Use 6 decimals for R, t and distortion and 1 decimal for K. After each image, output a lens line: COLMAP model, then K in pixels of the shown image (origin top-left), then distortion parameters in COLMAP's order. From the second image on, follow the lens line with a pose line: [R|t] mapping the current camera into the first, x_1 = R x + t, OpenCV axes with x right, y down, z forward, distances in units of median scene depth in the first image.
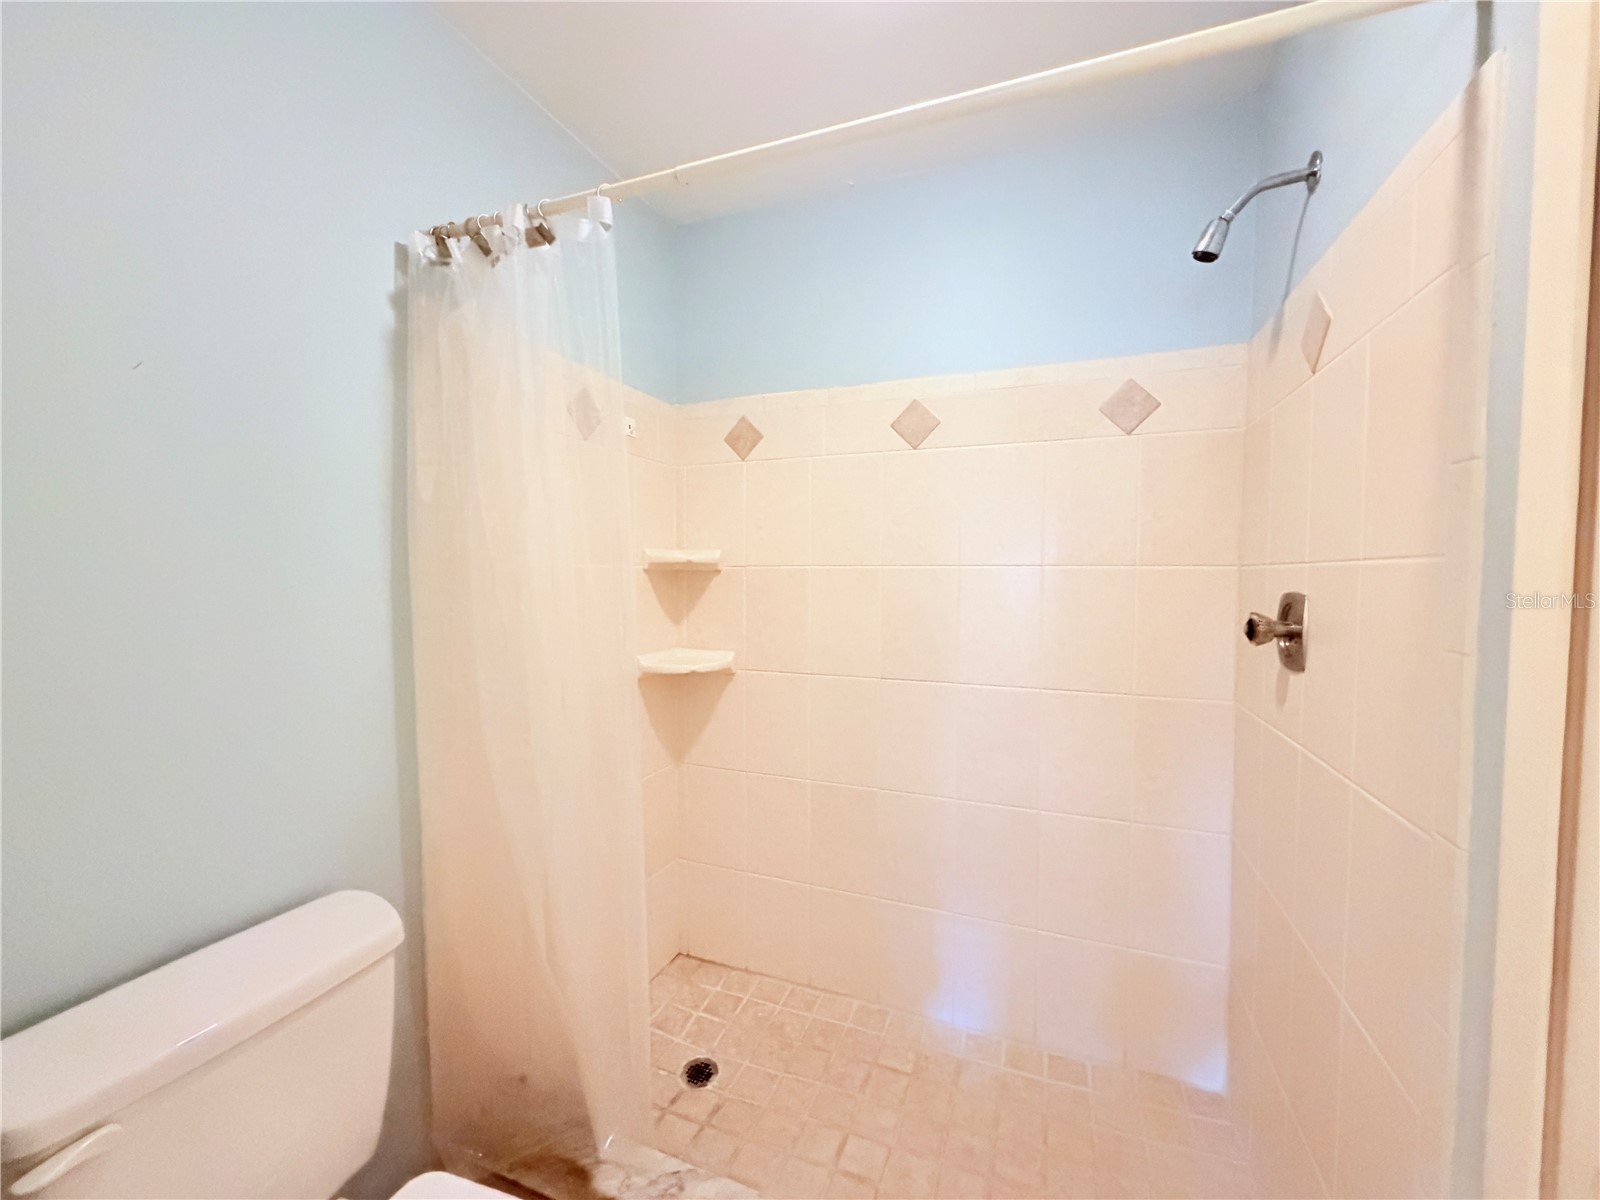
lens RADIAL K [[638.4, 0, 803.2], [0, 638.4, 596.4], [0, 0, 1]] dist [-0.001809, 0.000204]
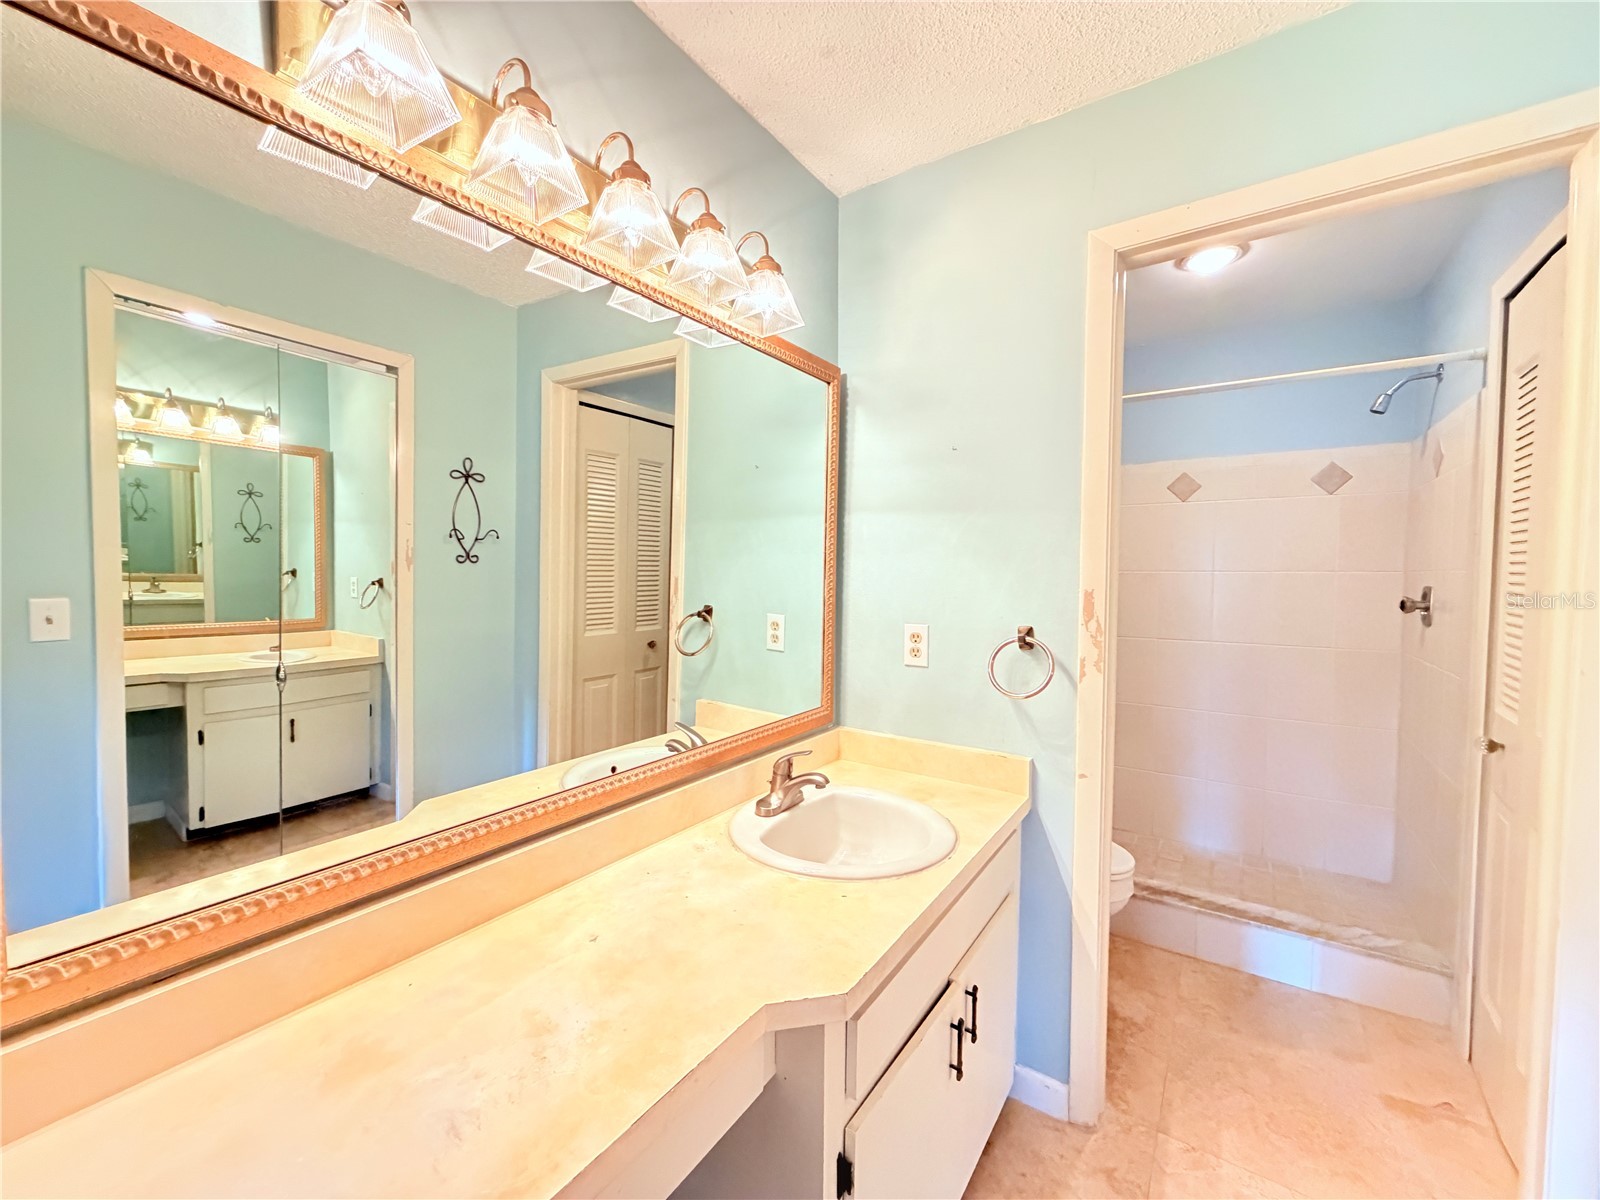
lens RADIAL K [[638.4, 0, 797.4], [0, 638.4, 597.6], [0, 0, 1]] dist [-0.001809, 0.000204]
pose [[0.974740, 0.005451, -0.223277, -0.655521], [-0.004650, 0.999981, 0.004112, 0.028311], [0.223296, -0.002970, 0.974746, -1.292358]]
